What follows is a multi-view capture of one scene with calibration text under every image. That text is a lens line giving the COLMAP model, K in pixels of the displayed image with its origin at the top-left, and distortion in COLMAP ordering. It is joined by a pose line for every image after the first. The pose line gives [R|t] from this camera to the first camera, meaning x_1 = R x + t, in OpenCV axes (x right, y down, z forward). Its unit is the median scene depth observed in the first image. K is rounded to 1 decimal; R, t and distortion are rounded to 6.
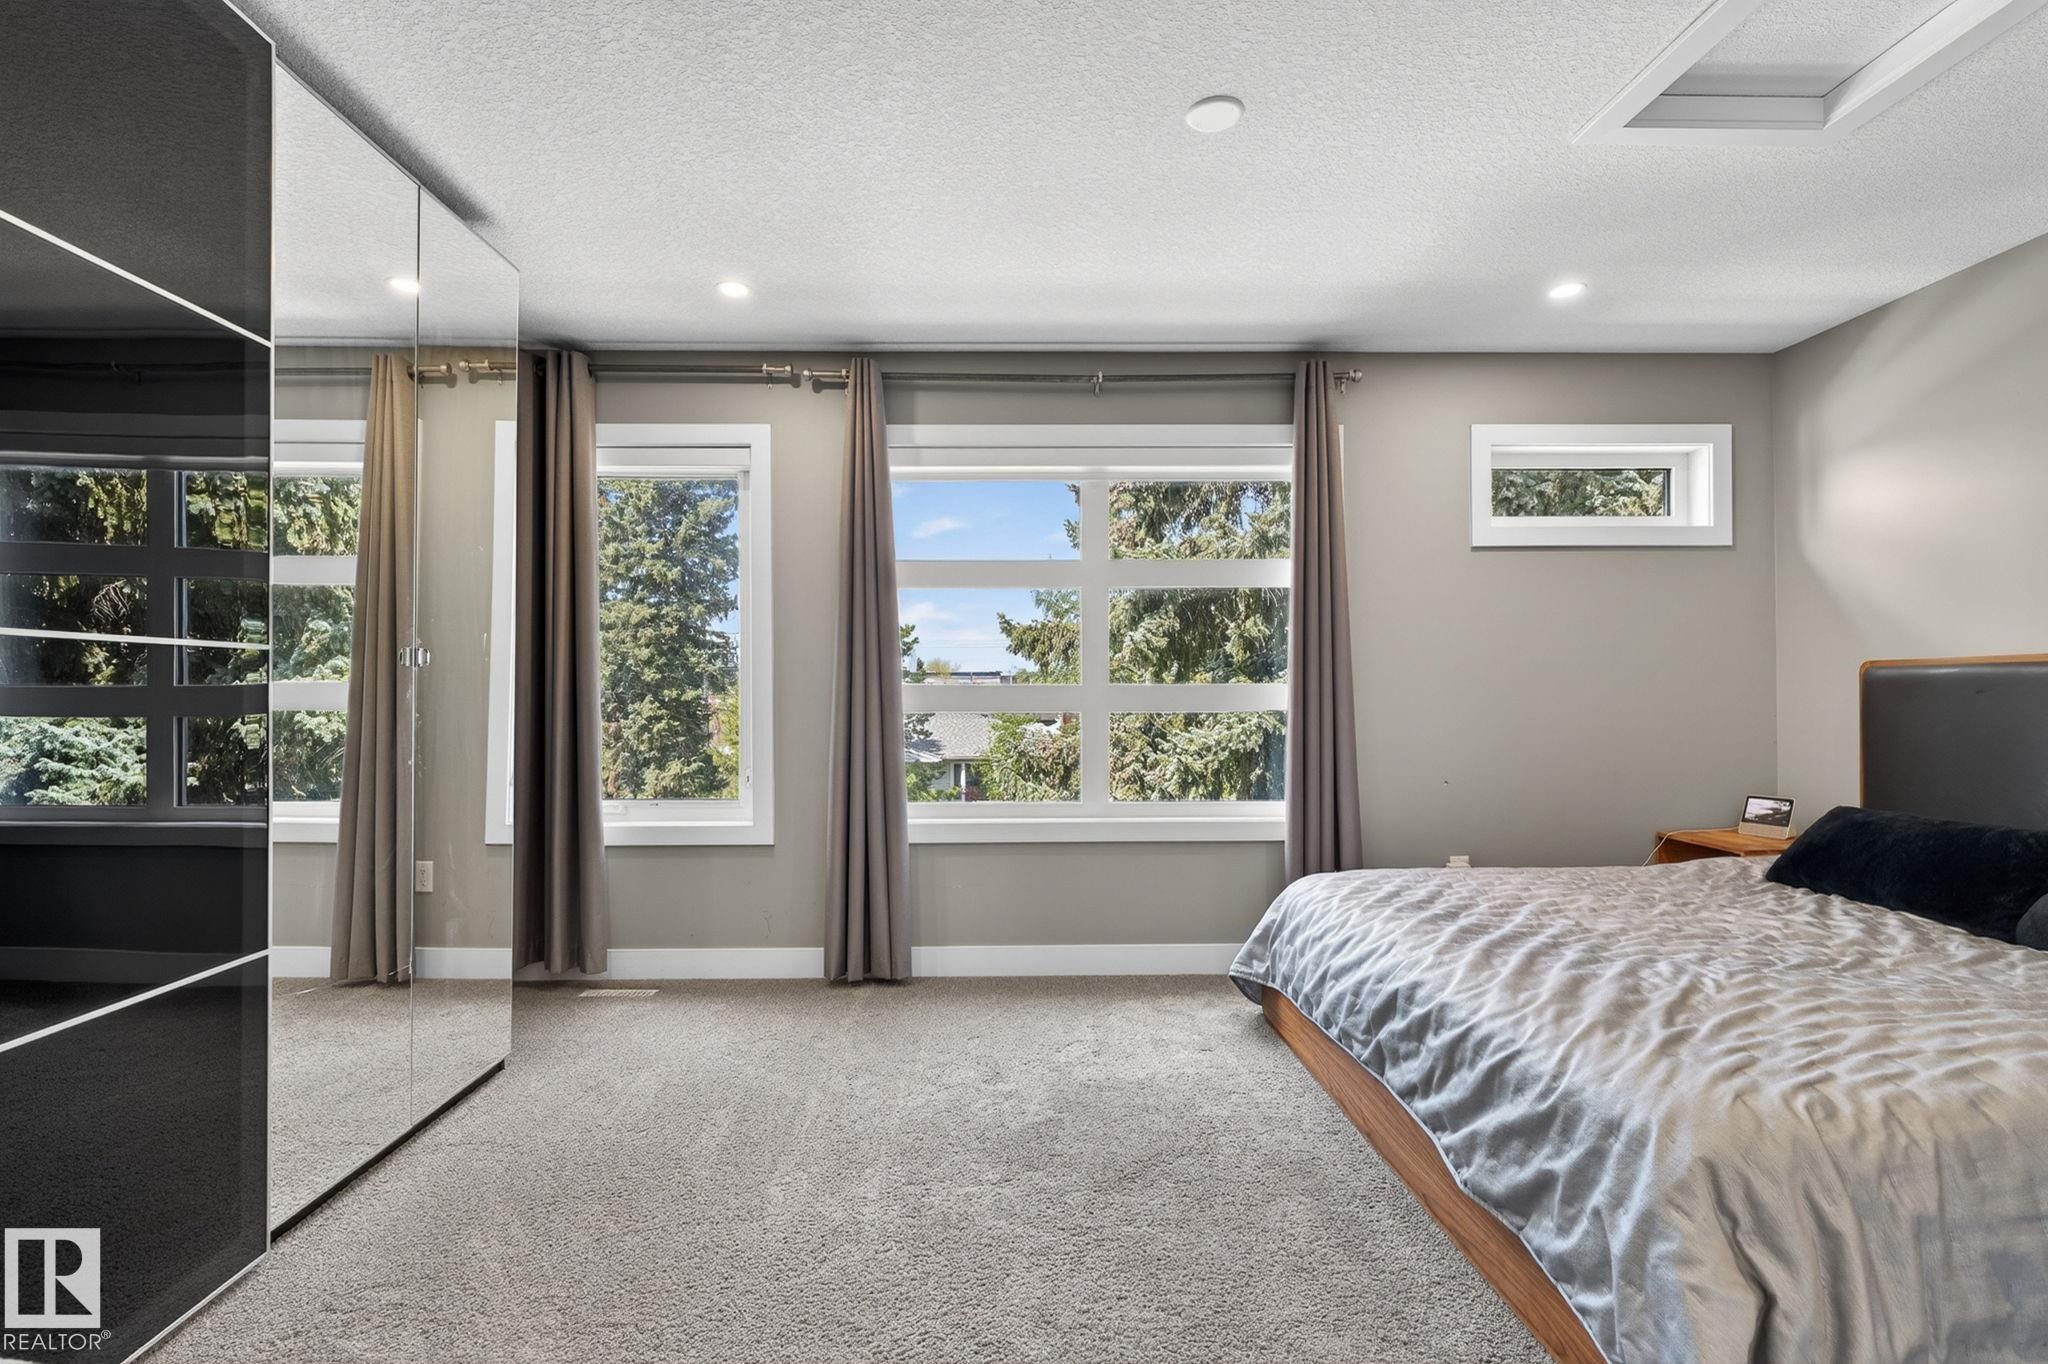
lens RADIAL K [[1040.5, 0, 1022.6], [0, 1040.5, 684.1], [0, 0, 1]] dist [0.001124, 0.001970]
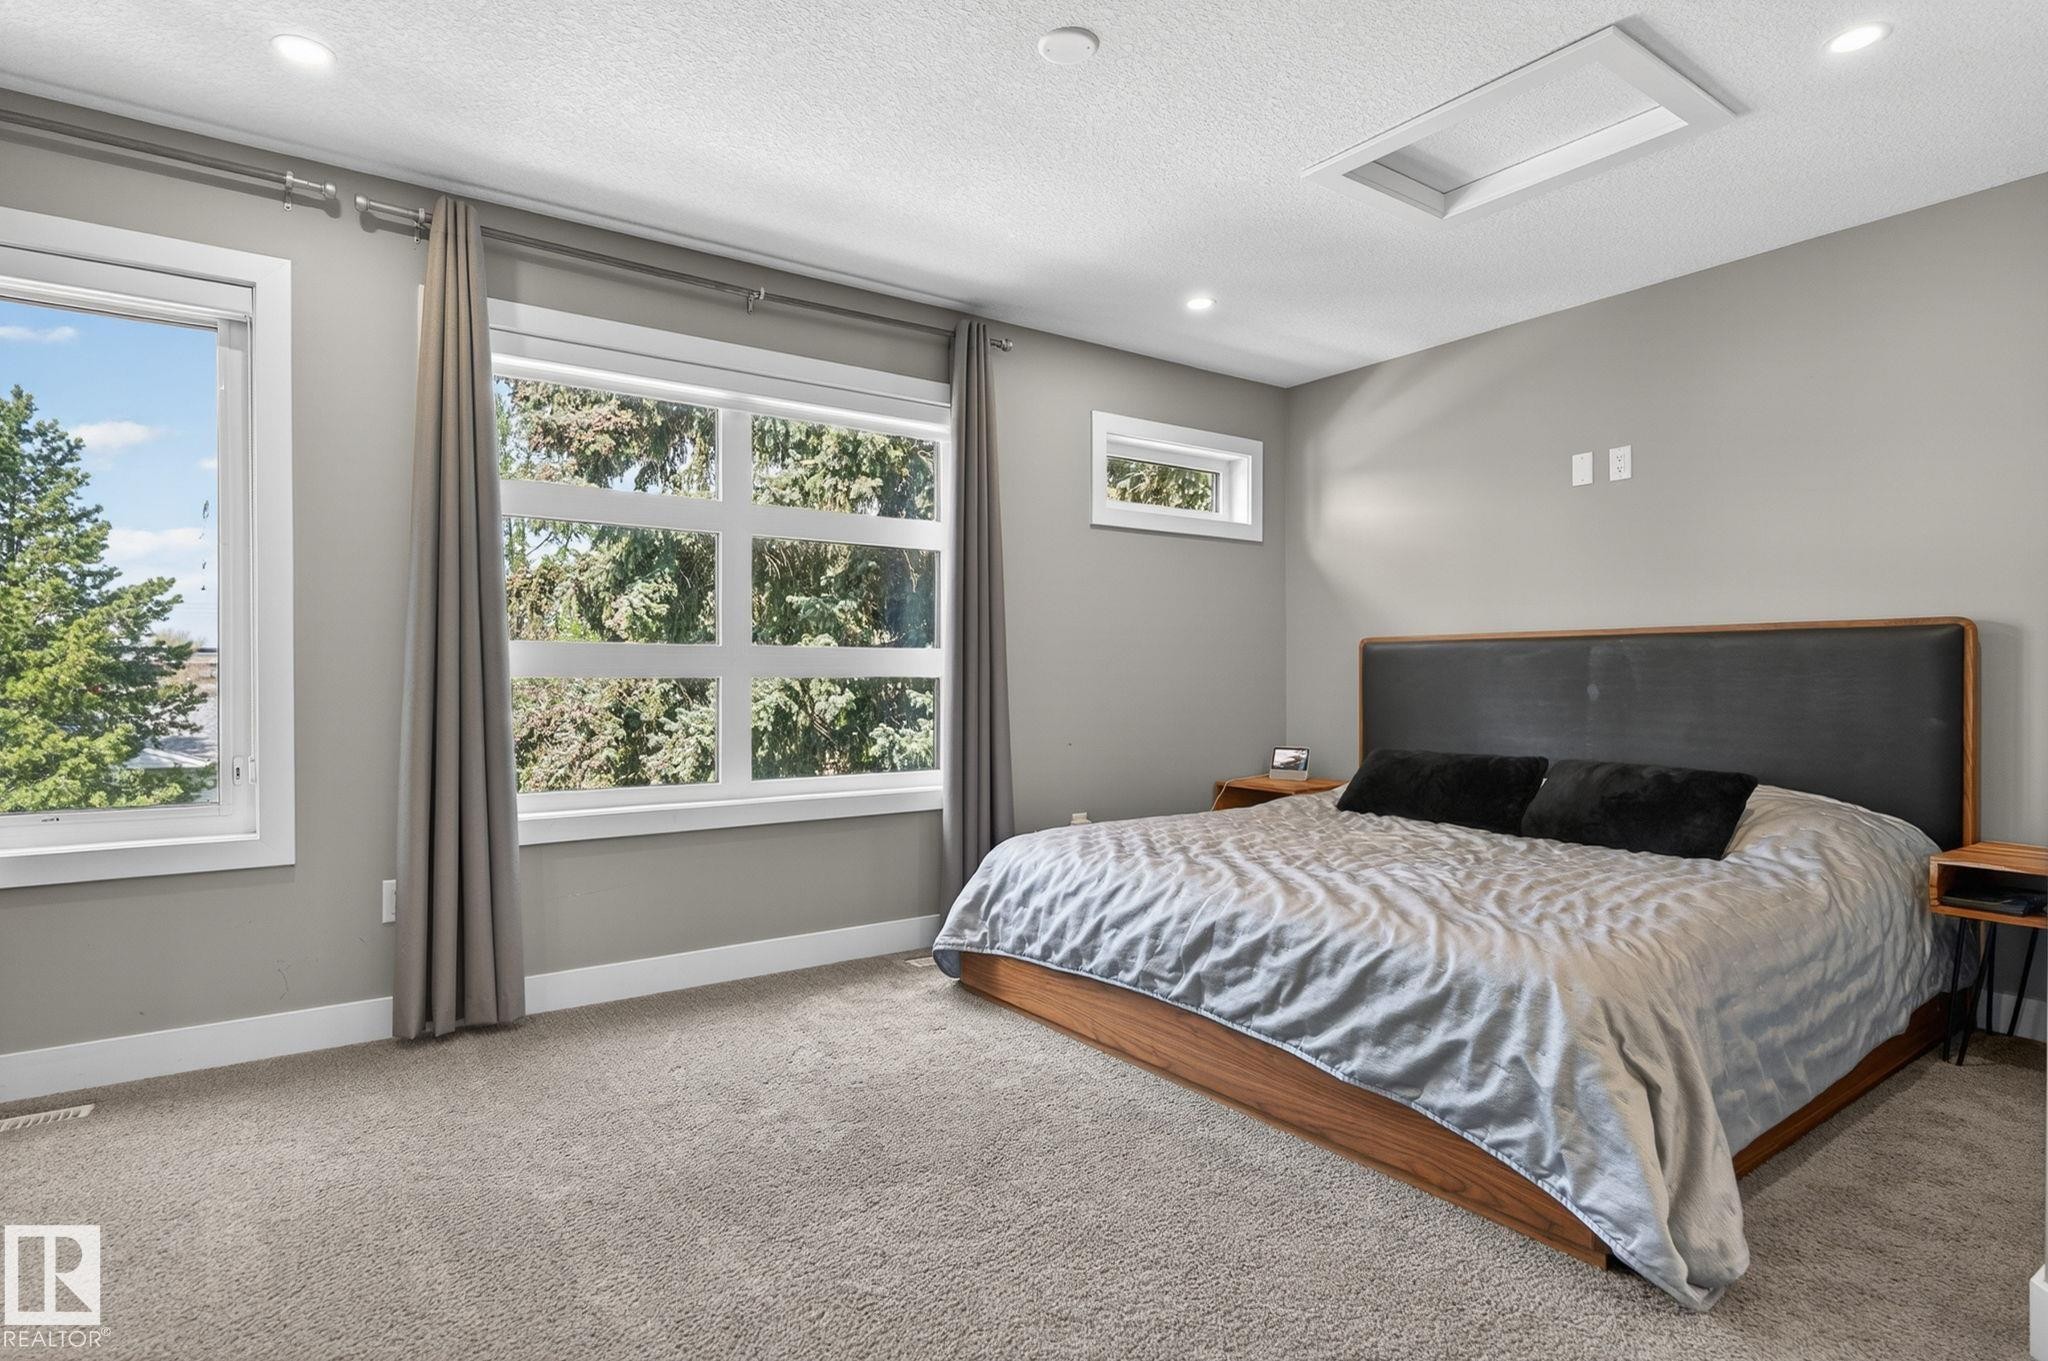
lens RADIAL K [[1088.3, 0, 1059.5], [0, 1088.3, 677.8], [0, 0, 1]] dist [0.003187, -0.003922]
pose [[0.813000, 0.004945, 0.582243, -0.280874], [-0.009105, 0.999950, 0.004221, 0.024402], [-0.582193, -0.008733, 0.813004, 0.120734]]
